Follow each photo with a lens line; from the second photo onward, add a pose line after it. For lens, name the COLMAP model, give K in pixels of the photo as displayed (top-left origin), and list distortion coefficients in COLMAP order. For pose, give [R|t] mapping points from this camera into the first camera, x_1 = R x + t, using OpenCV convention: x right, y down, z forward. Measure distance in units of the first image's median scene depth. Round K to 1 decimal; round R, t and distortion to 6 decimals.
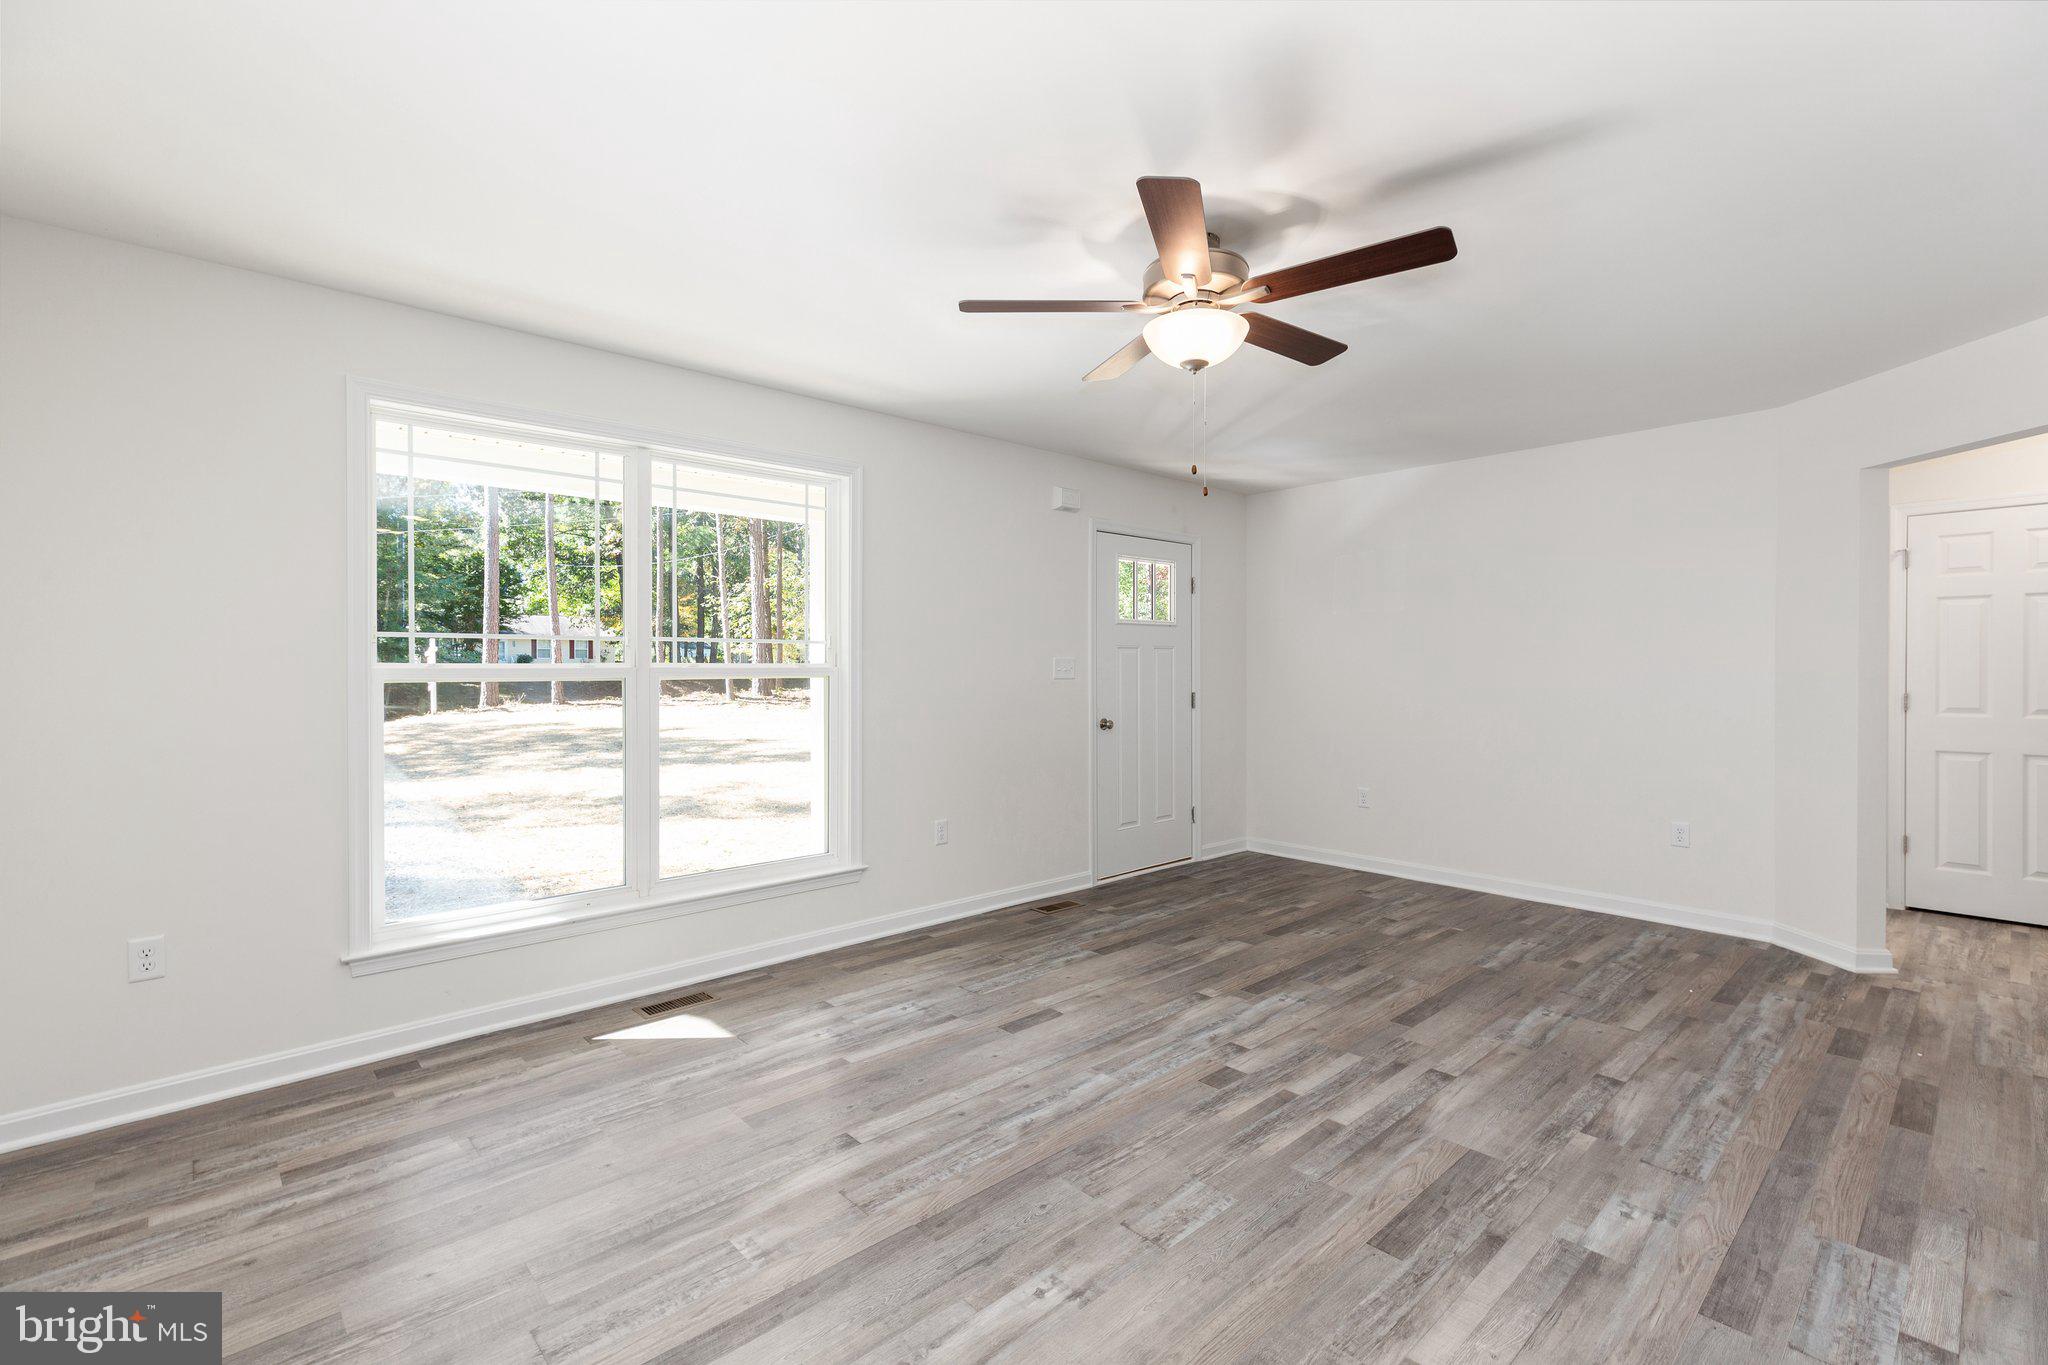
lens RADIAL K [[935.0, 0, 1028.0], [0, 935.0, 682.7], [0, 0, 1]] dist [-0.000501, 0.000074]
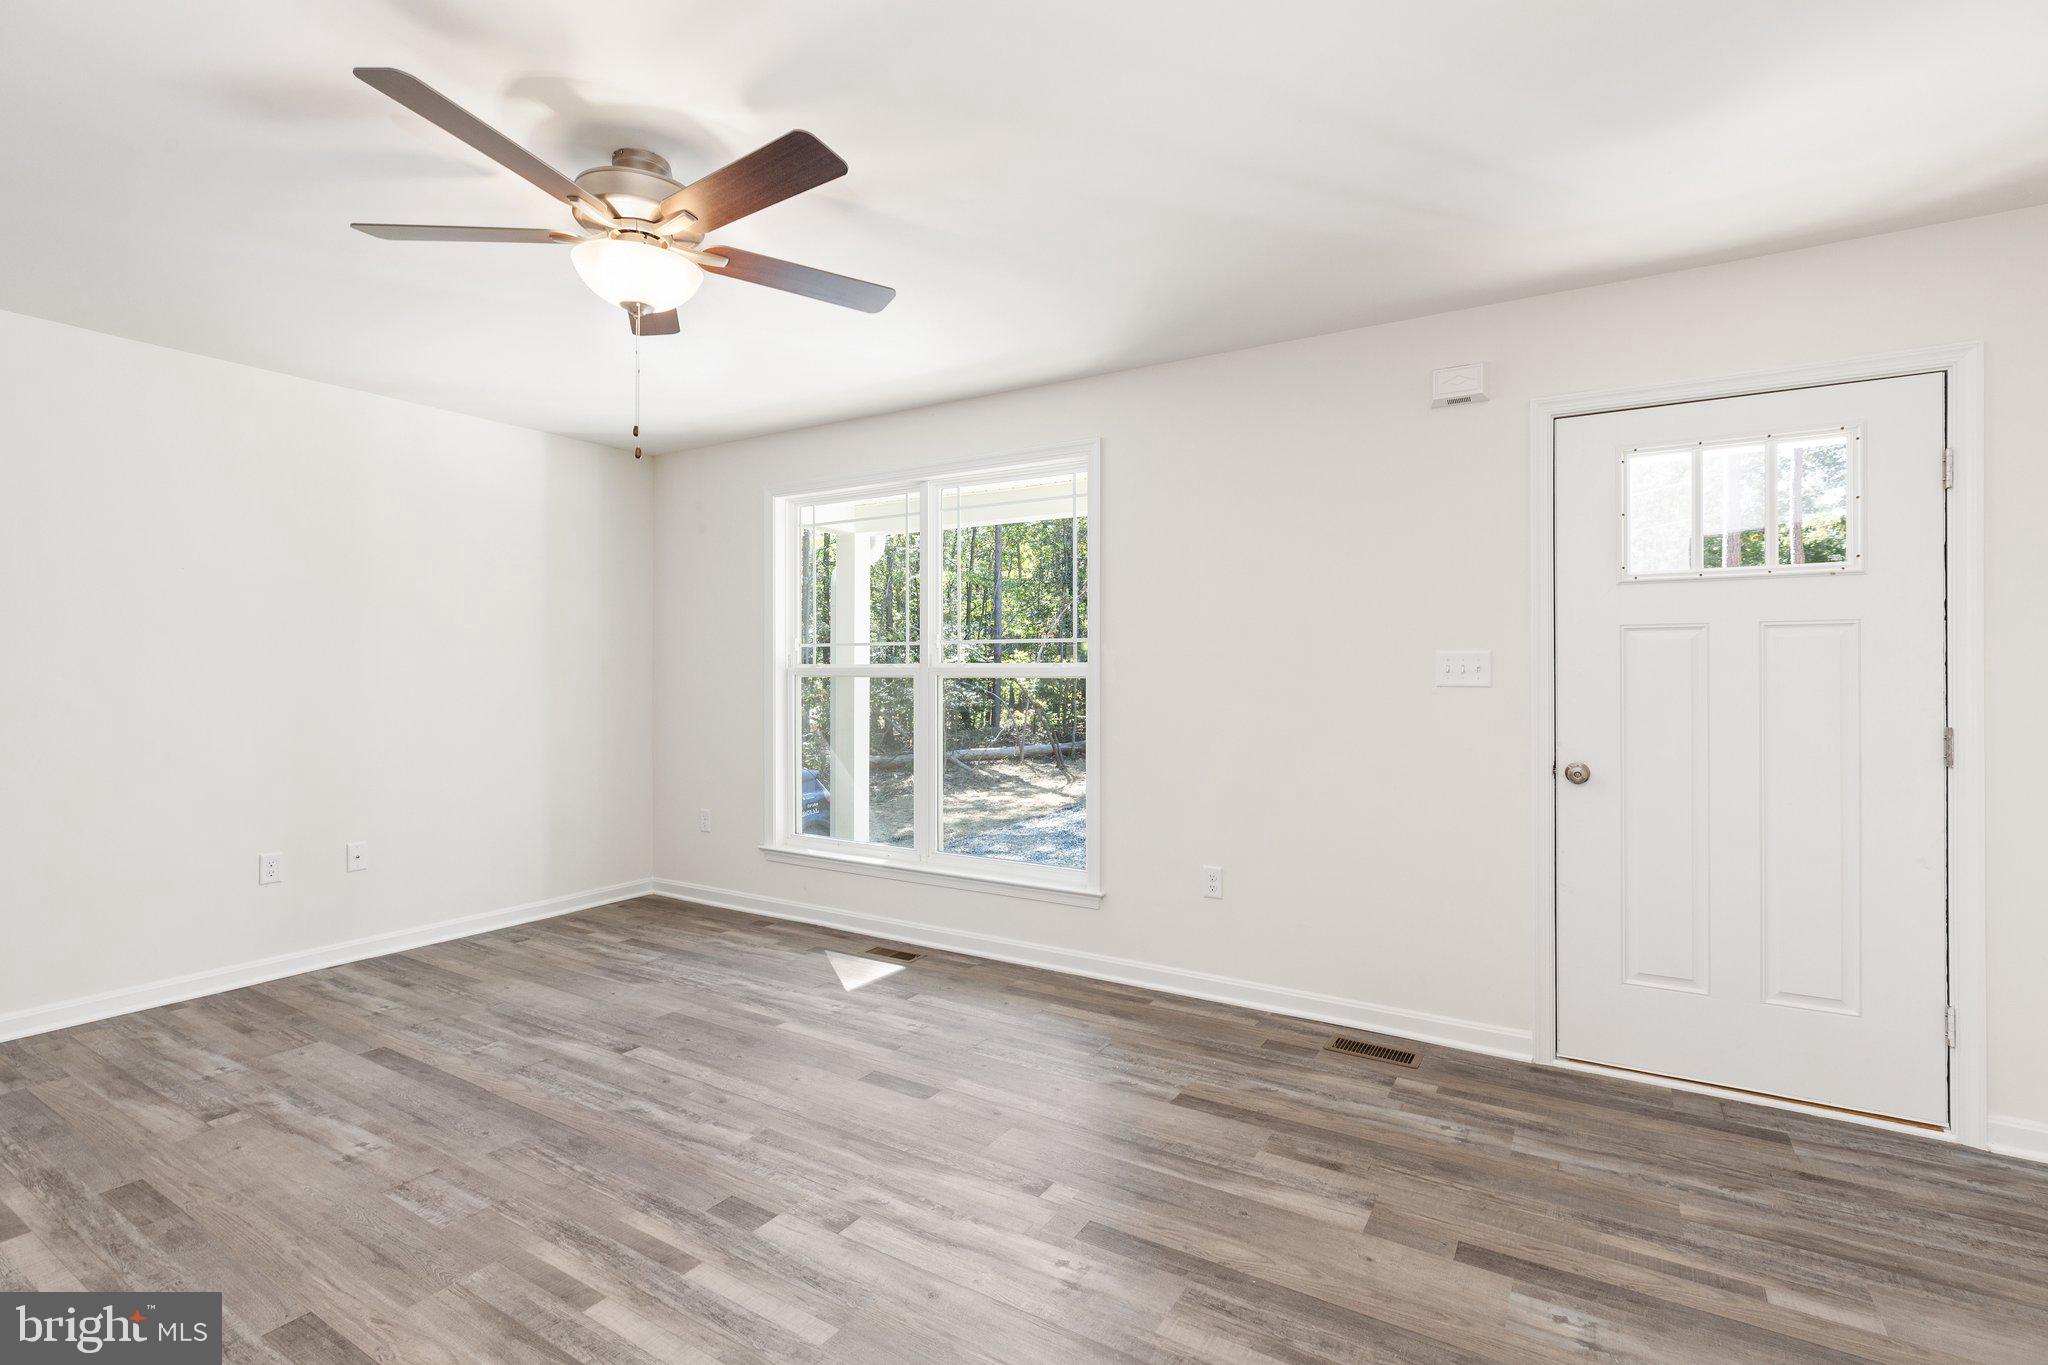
lens RADIAL K [[983.8, 0, 1024.5], [0, 983.8, 675.4], [0, 0, 1]] dist [-0.005793, -0.000780]
pose [[0.239444, 0.006086, -0.970891, 0.850245], [-0.019773, 0.999804, 0.001391, -0.010107], [0.970709, 0.018864, 0.239517, 0.852924]]
